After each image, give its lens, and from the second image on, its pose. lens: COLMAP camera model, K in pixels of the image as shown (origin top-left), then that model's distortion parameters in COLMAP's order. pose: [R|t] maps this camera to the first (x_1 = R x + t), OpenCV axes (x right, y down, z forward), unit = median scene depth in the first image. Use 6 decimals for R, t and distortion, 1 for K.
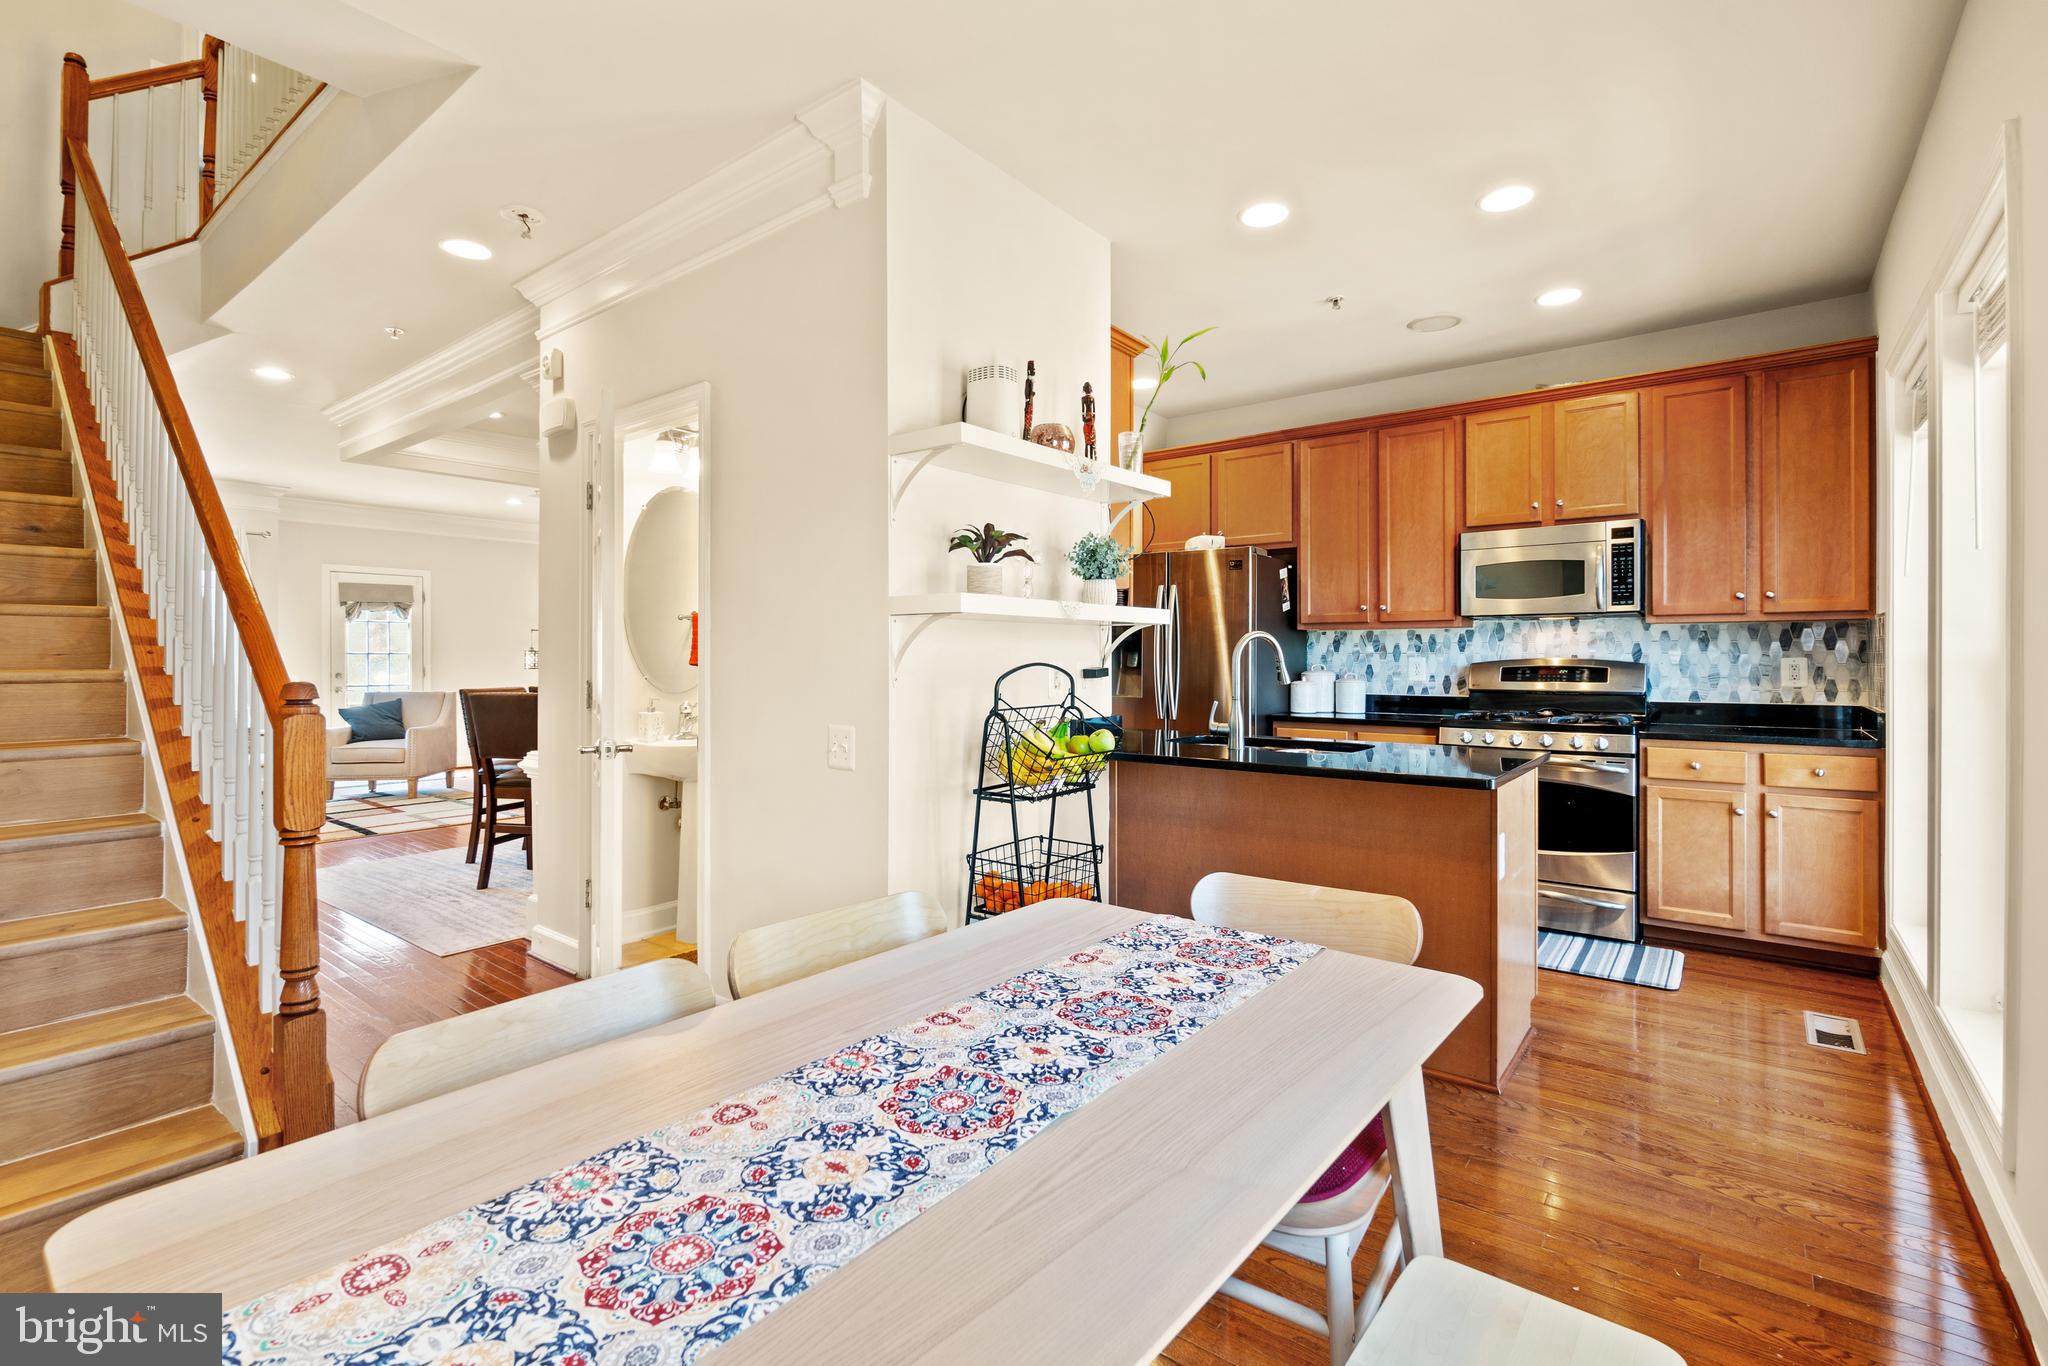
lens RADIAL K [[915.4, 0, 1022.3], [0, 915.4, 659.4], [0, 0, 1]] dist [-0.000196, -0.000587]
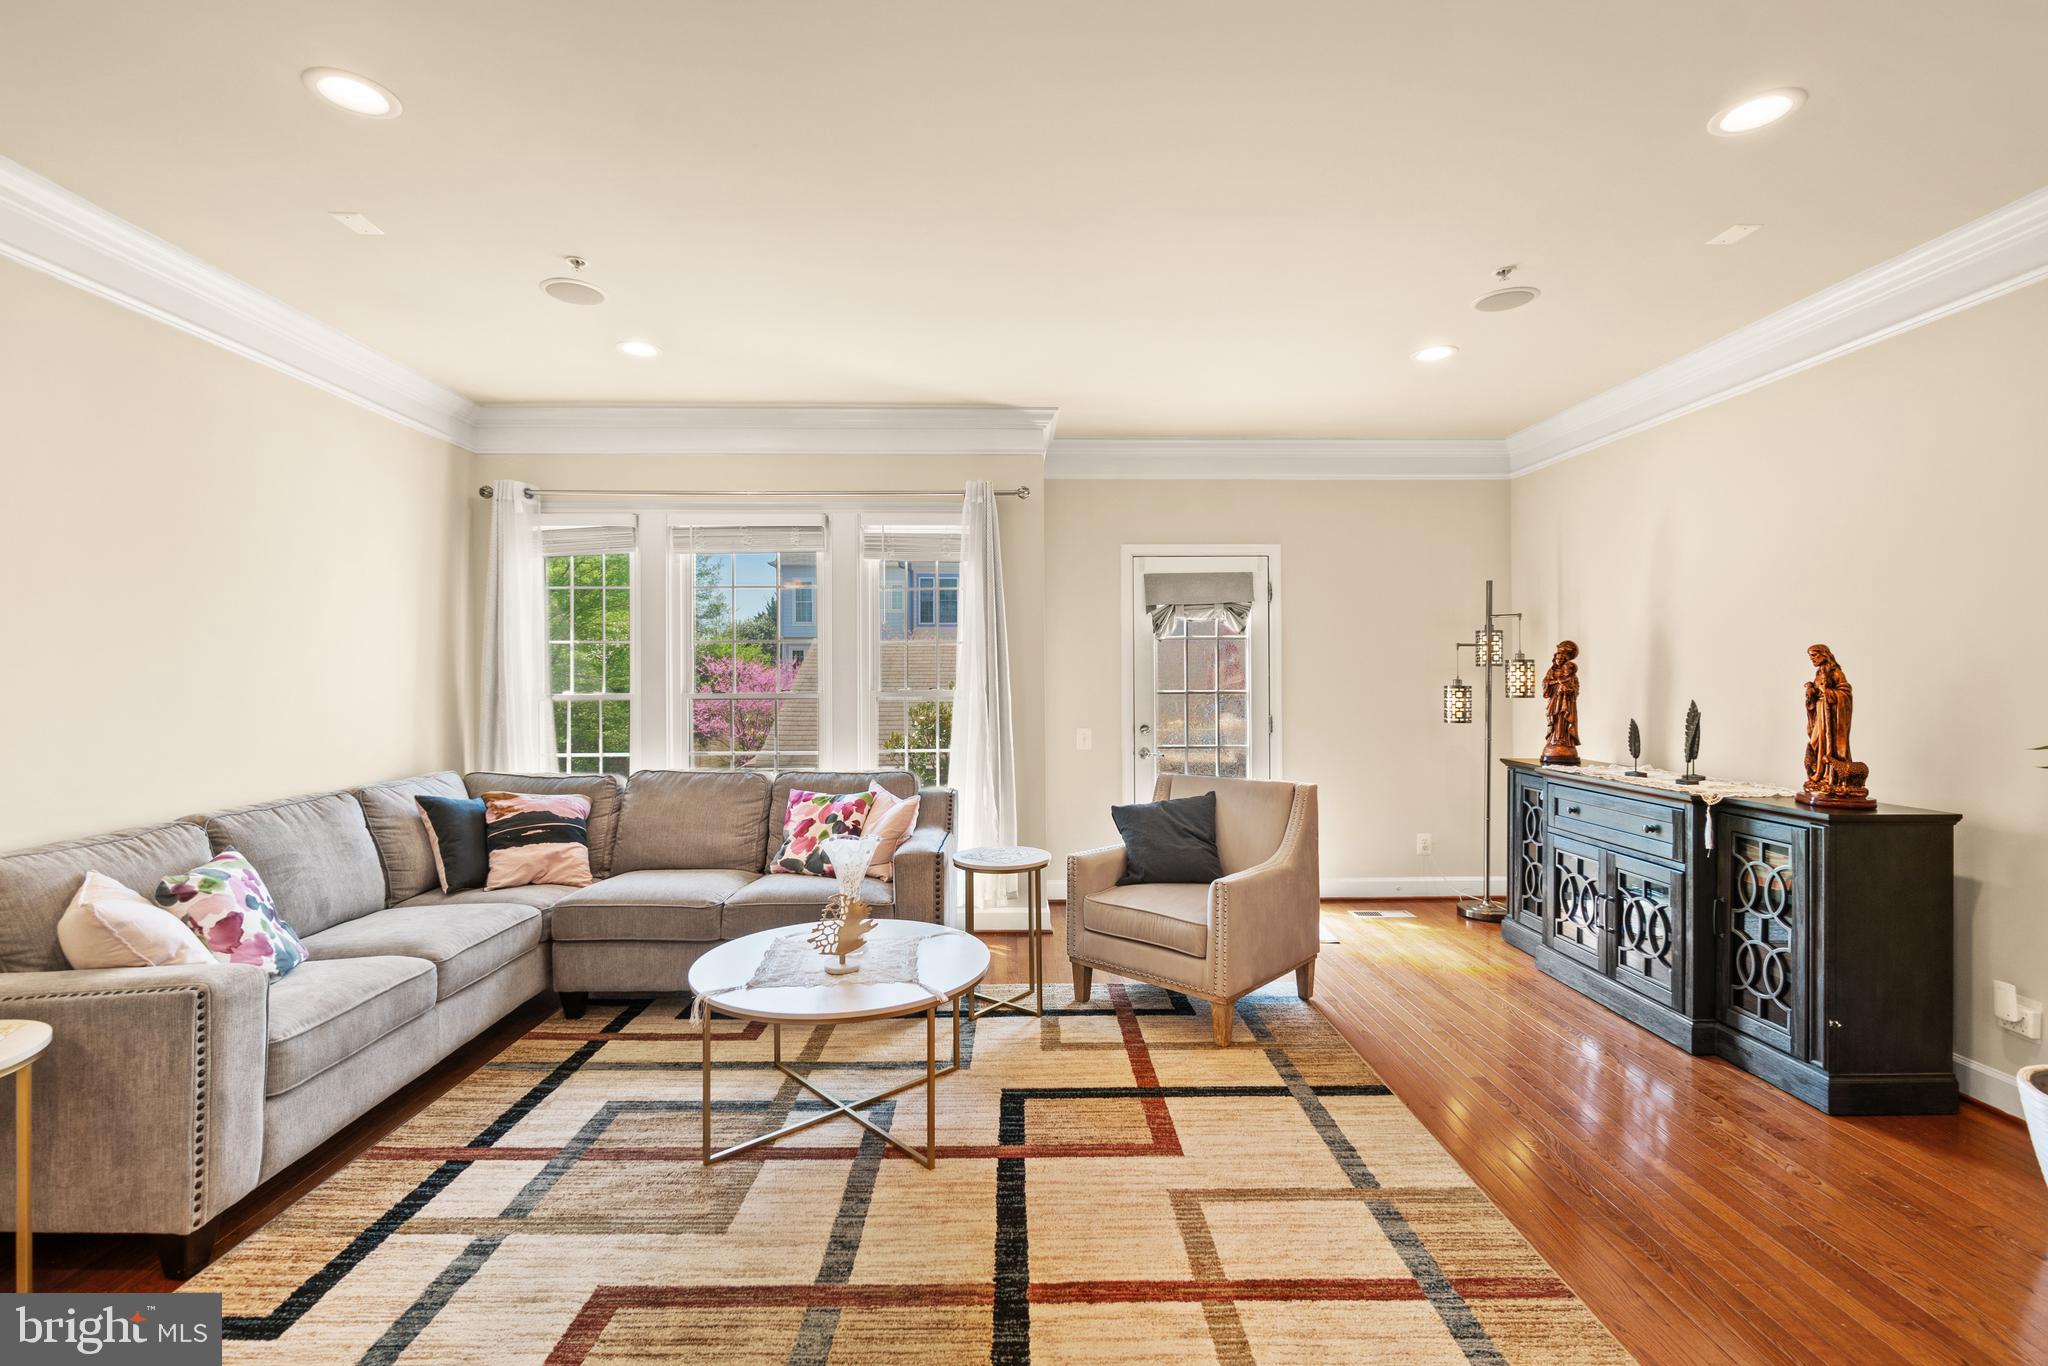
lens RADIAL K [[897.8, 0, 1022.7], [0, 897.8, 668.7], [0, 0, 1]] dist [-0.004119, -0.000362]
pose [[0.629290, -0.008756, -0.777121, -0.787809], [0.001323, 0.999947, -0.010196, -0.037694], [0.777169, 0.005388, 0.629269, 1.311143]]
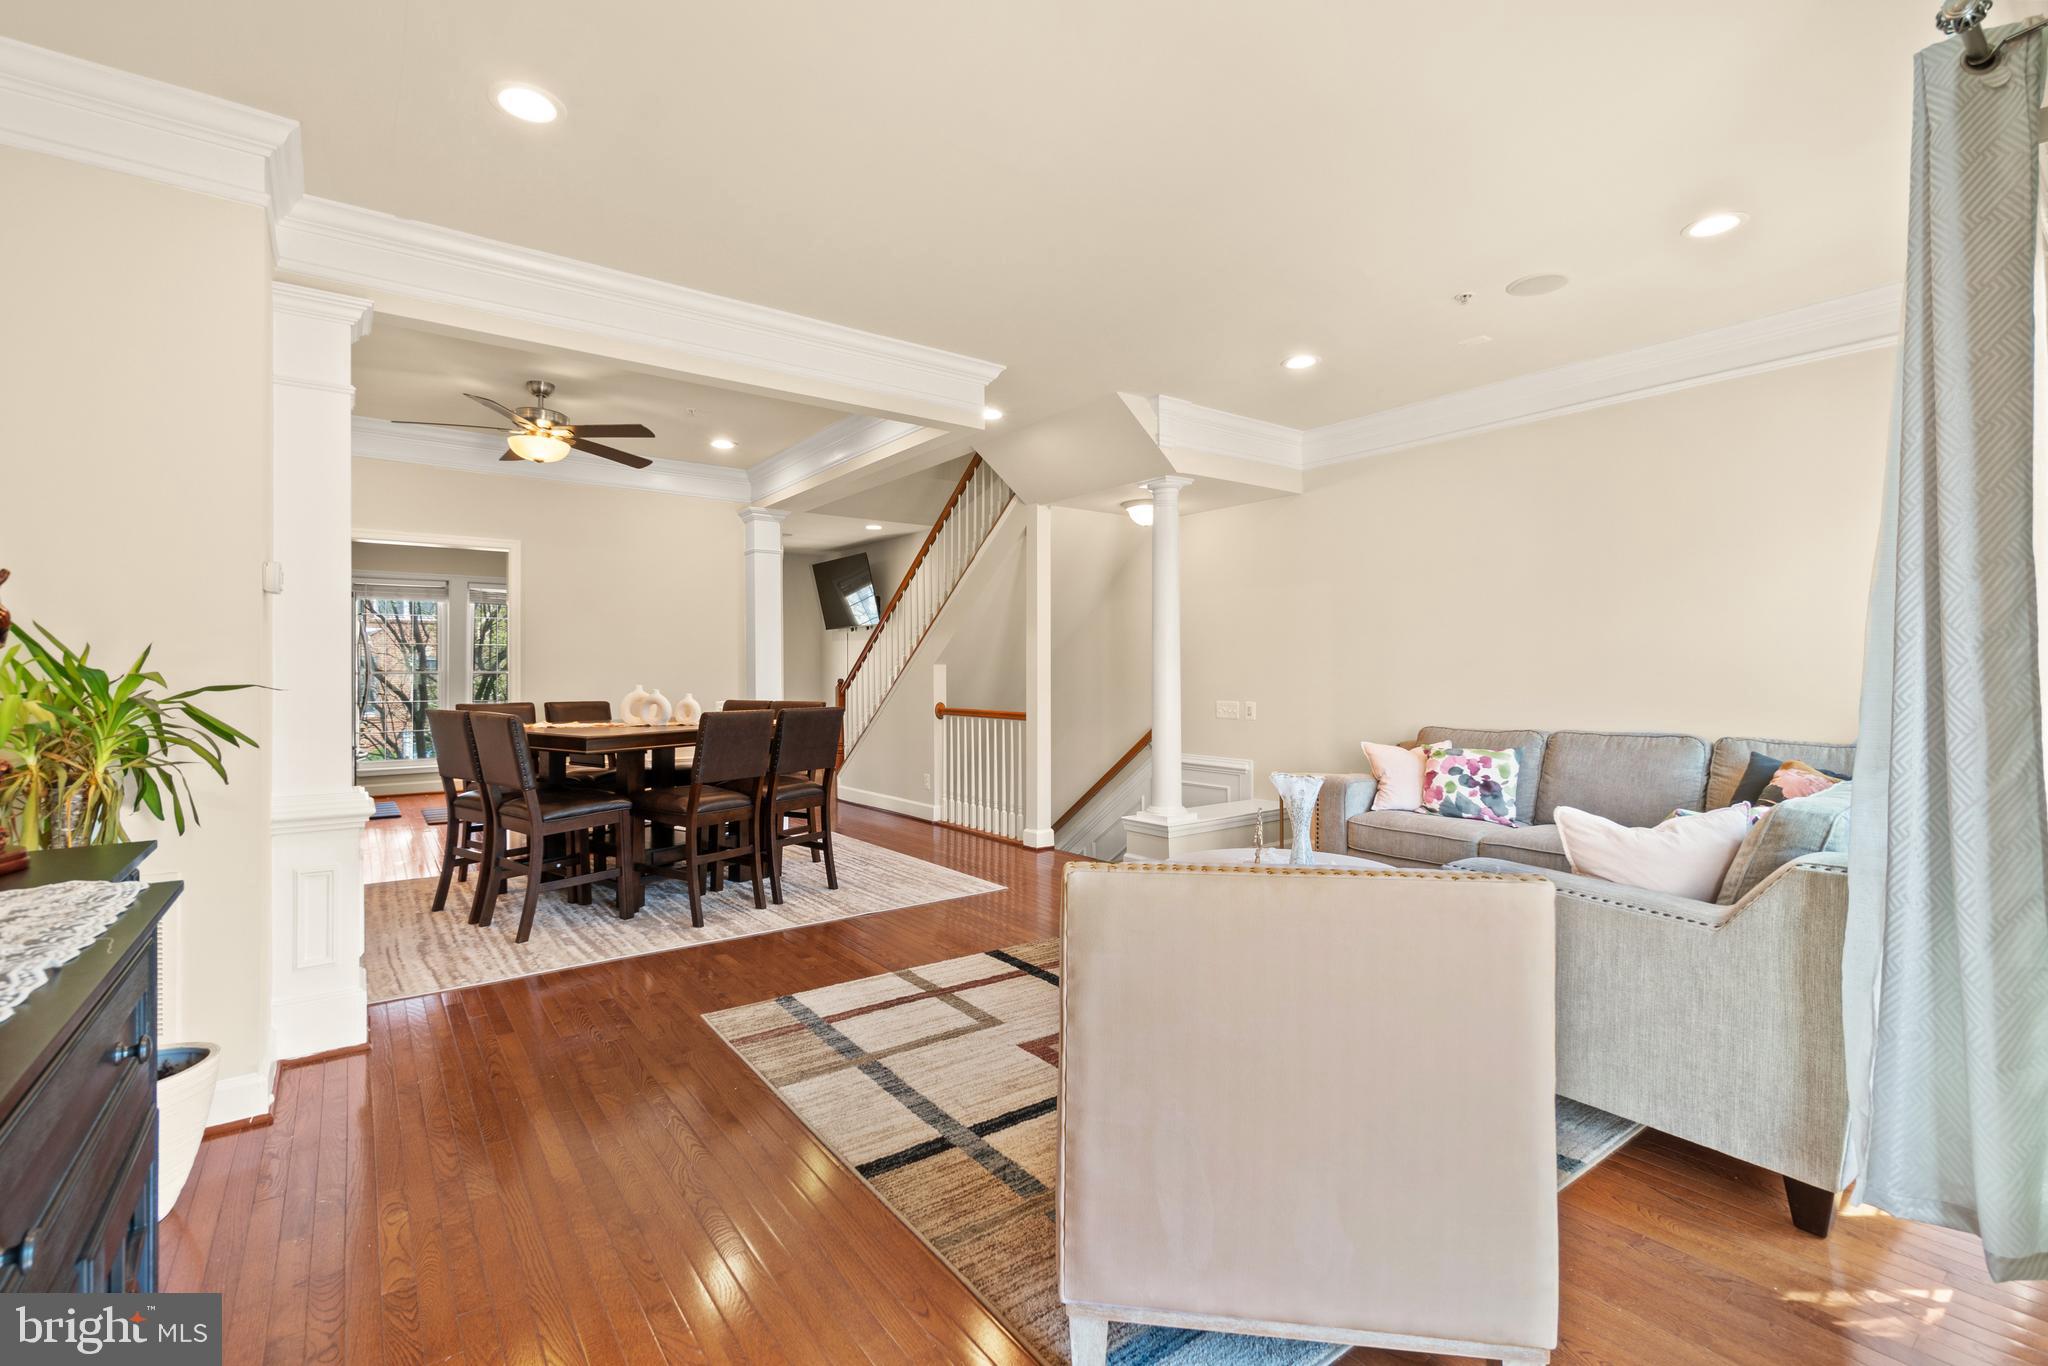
lens RADIAL K [[903.1, 0, 1011.5], [0, 903.1, 655.8], [0, 0, 1]] dist [-0.000654, 0.000105]
pose [[-0.961149, 0.008618, 0.275896, -1.411726], [0.004828, 0.999884, -0.014416, -0.006845], [-0.275988, -0.012524, -0.961079, 2.510963]]
